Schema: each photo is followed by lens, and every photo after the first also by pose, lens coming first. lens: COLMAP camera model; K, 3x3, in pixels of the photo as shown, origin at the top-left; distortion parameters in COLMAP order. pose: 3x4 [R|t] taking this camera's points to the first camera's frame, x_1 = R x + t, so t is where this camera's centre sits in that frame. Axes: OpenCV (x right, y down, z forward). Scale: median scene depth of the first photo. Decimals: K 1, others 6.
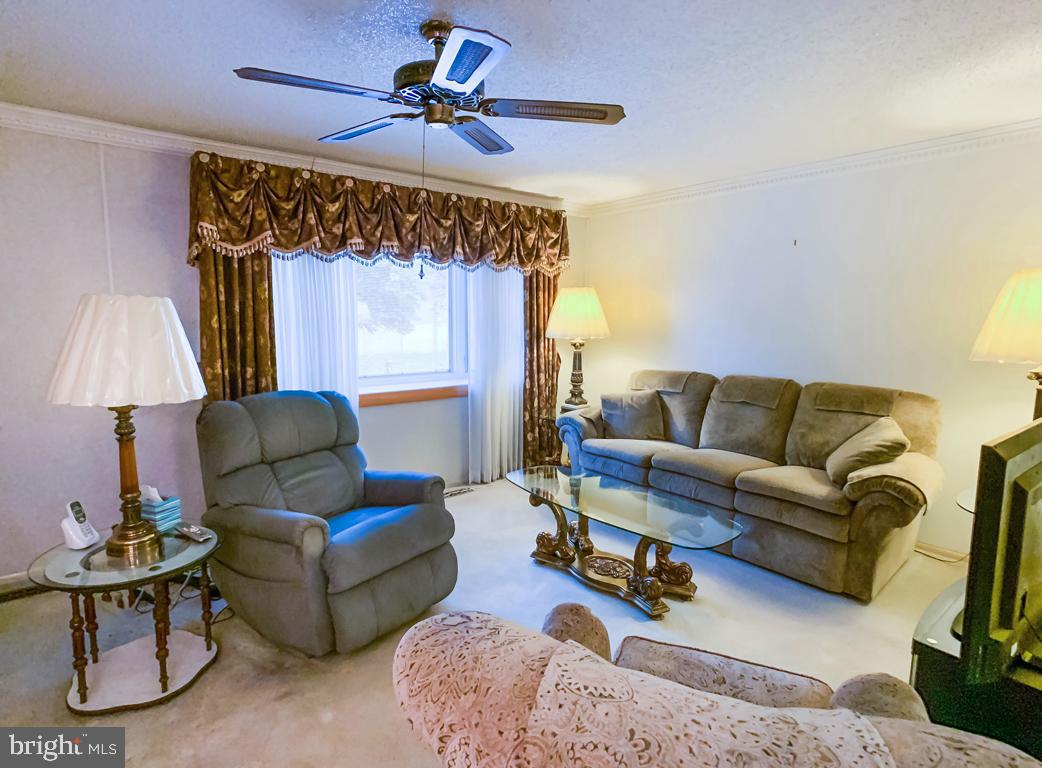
lens RADIAL K [[542.6, 0, 530.4], [0, 542.6, 384.4], [0, 0, 1]] dist [-0.039102, 0.001375]
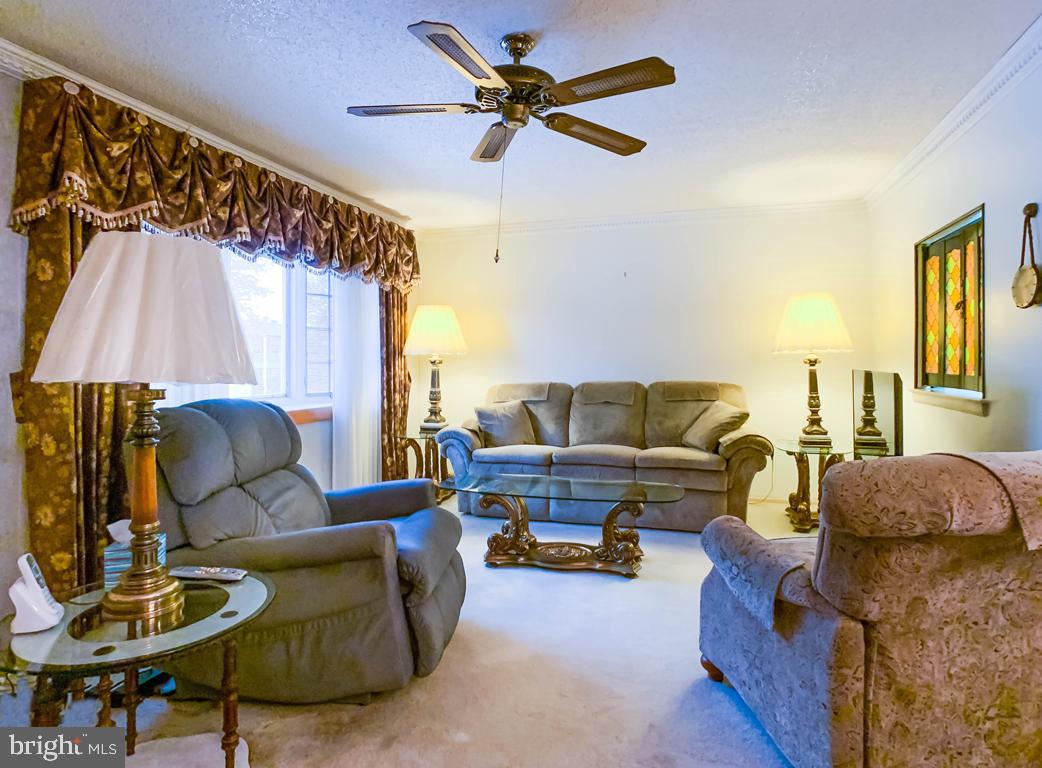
lens RADIAL K [[564.1, 0, 551.6], [0, 564.1, 359.1], [0, 0, 1]] dist [-0.043307, 0.018493]
pose [[0.817565, -0.002605, 0.575831, -0.417196], [0.080128, 0.990776, -0.109284, 0.064278], [-0.570235, 0.135487, 0.810232, 0.048001]]
